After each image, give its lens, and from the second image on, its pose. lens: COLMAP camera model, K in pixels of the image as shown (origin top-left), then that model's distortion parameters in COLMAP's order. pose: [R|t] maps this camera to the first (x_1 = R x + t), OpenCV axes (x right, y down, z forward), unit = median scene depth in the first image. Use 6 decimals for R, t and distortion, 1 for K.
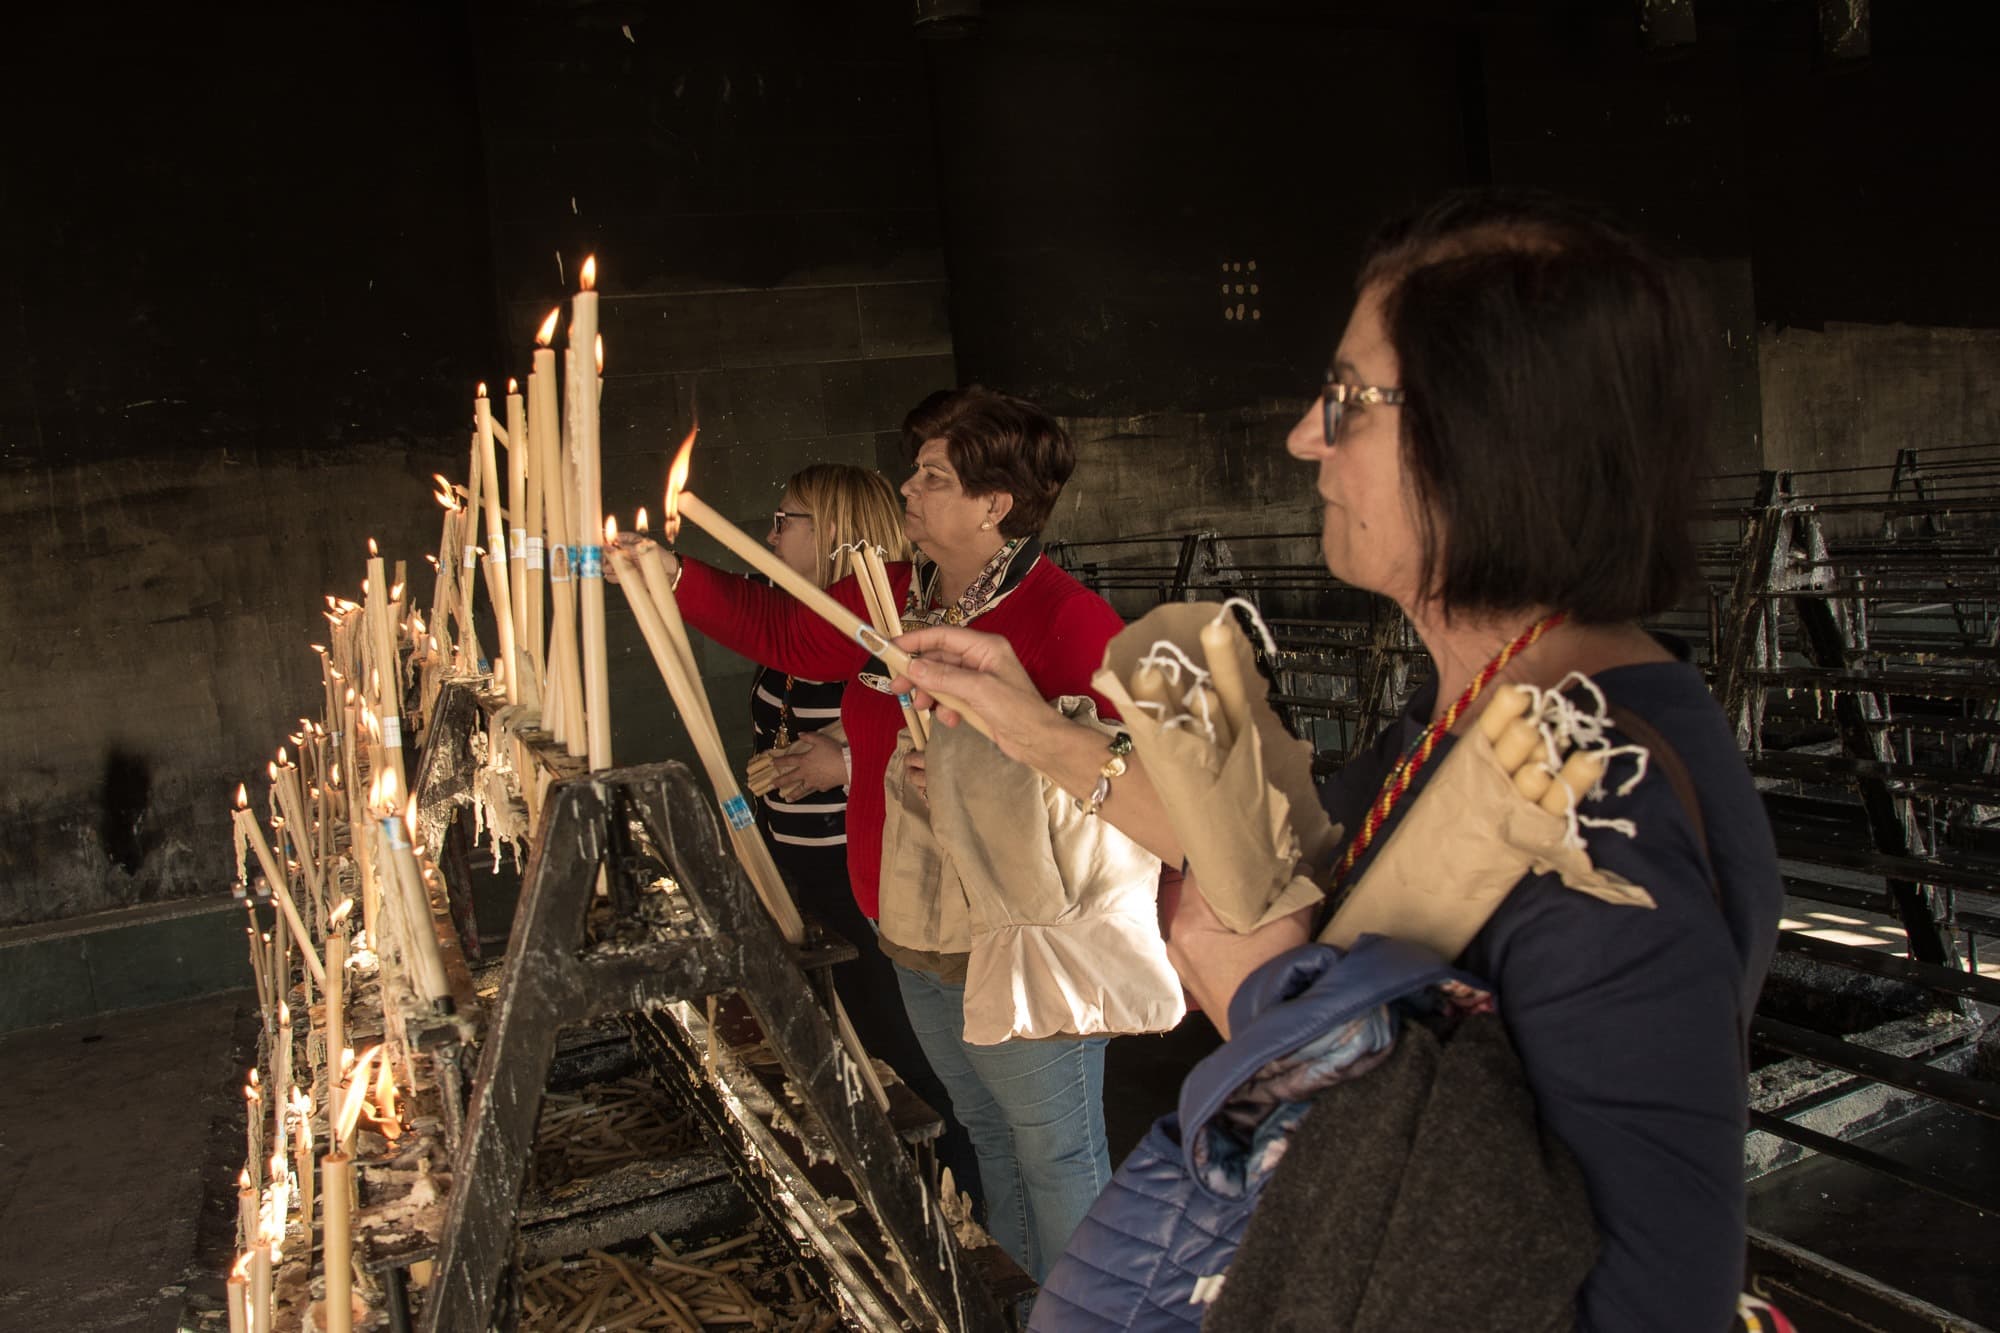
lens RADIAL K [[1587.9, 0, 1000.0], [0, 1587.9, 666.5], [0, 0, 1]] dist [-0.165774, 0.154109]
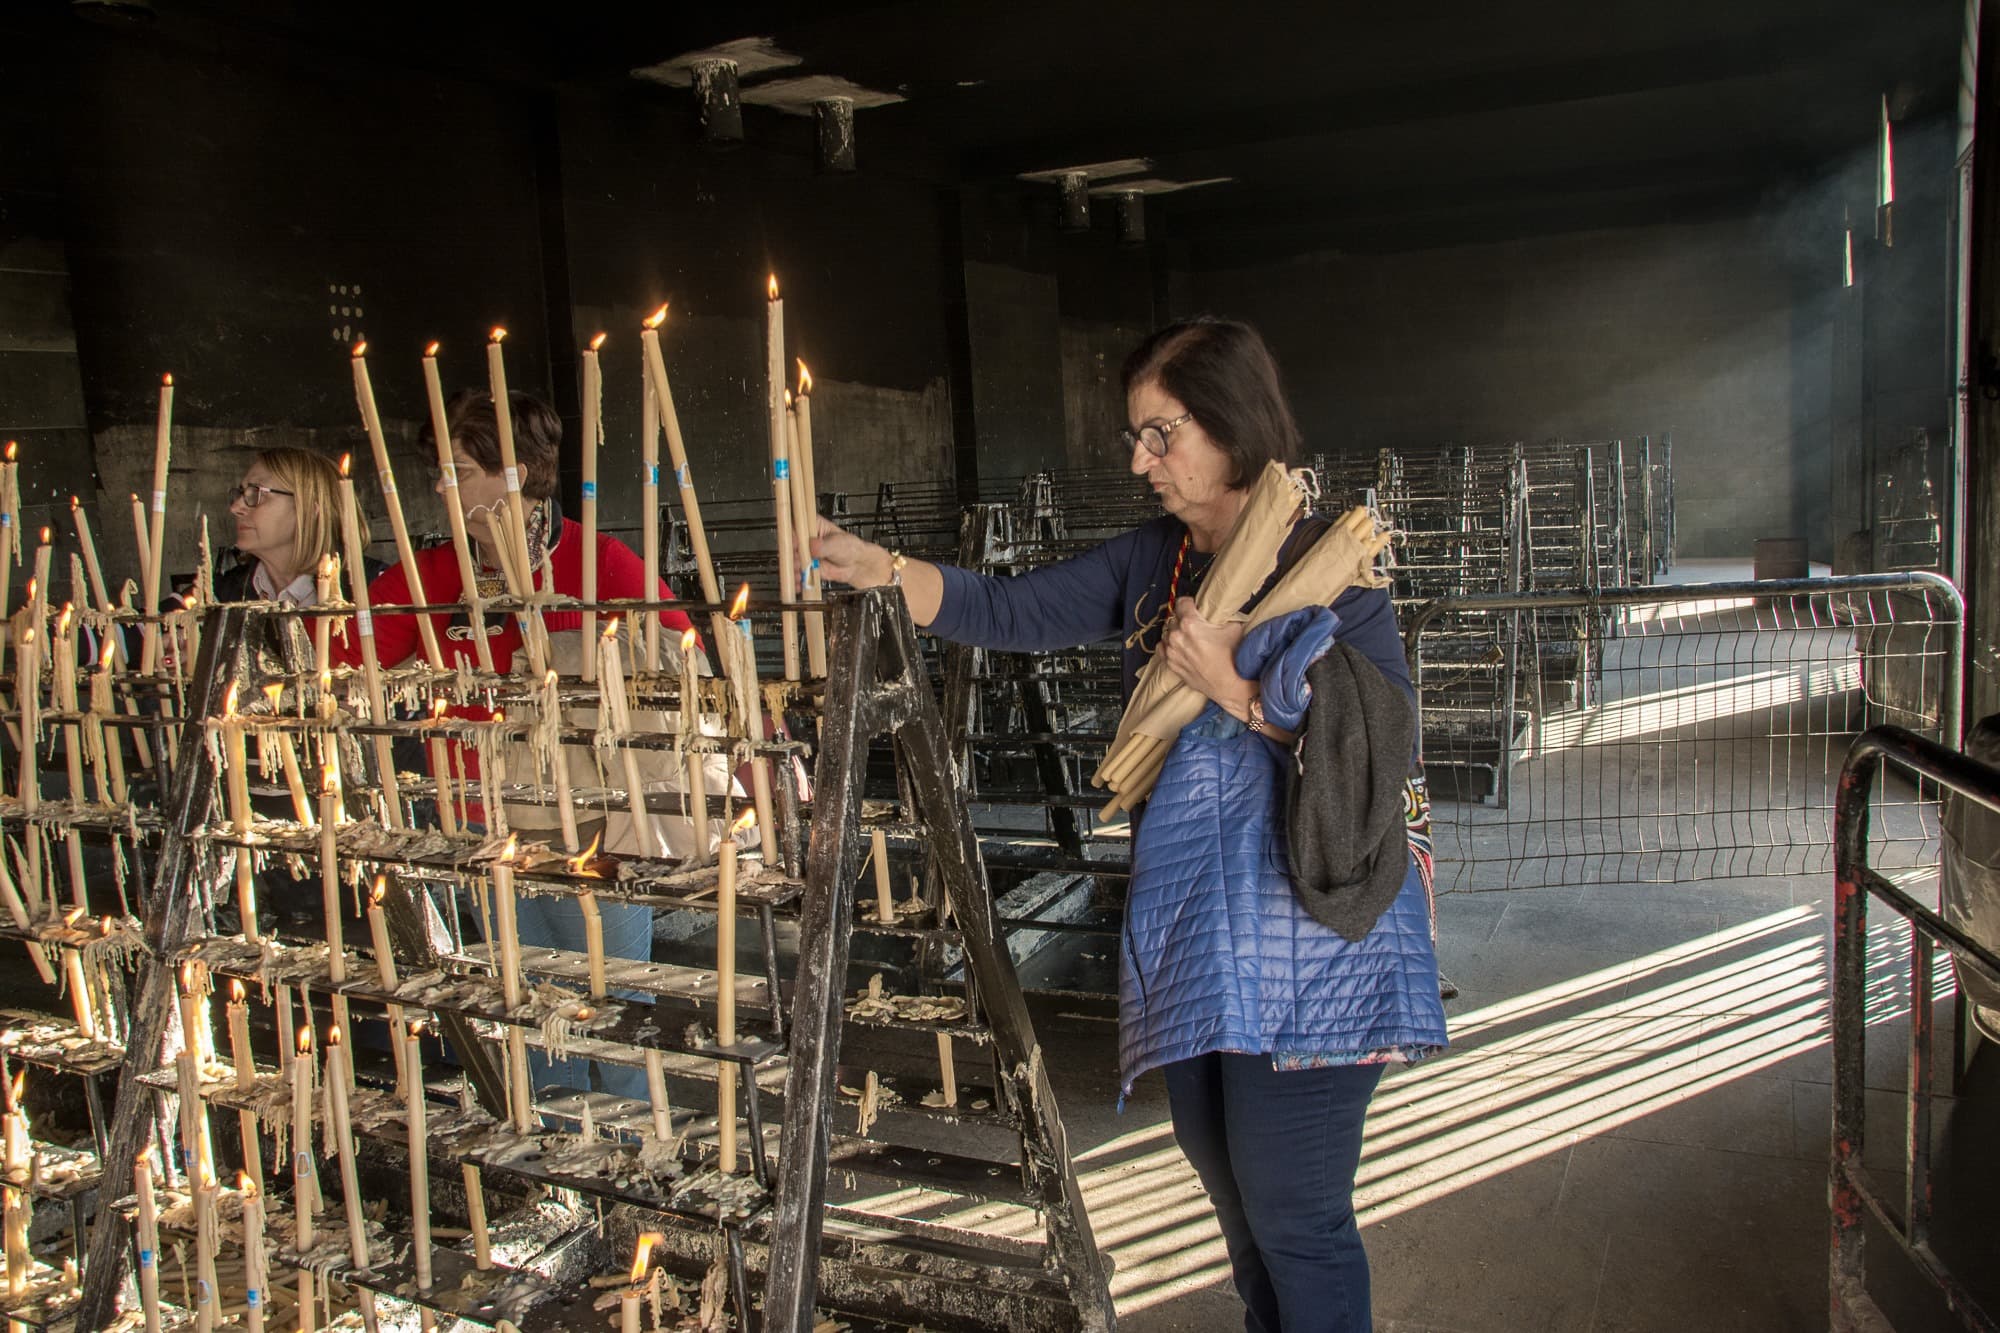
lens RADIAL K [[1587.9, 0, 1000.0], [0, 1587.9, 666.5], [0, 0, 1]] dist [-0.165774, 0.154109]
pose [[0.769434, -0.030833, 0.637982, -0.173210], [0.046932, 0.998863, -0.008327, 0.024106], [-0.637000, 0.036349, 0.770006, -0.056612]]
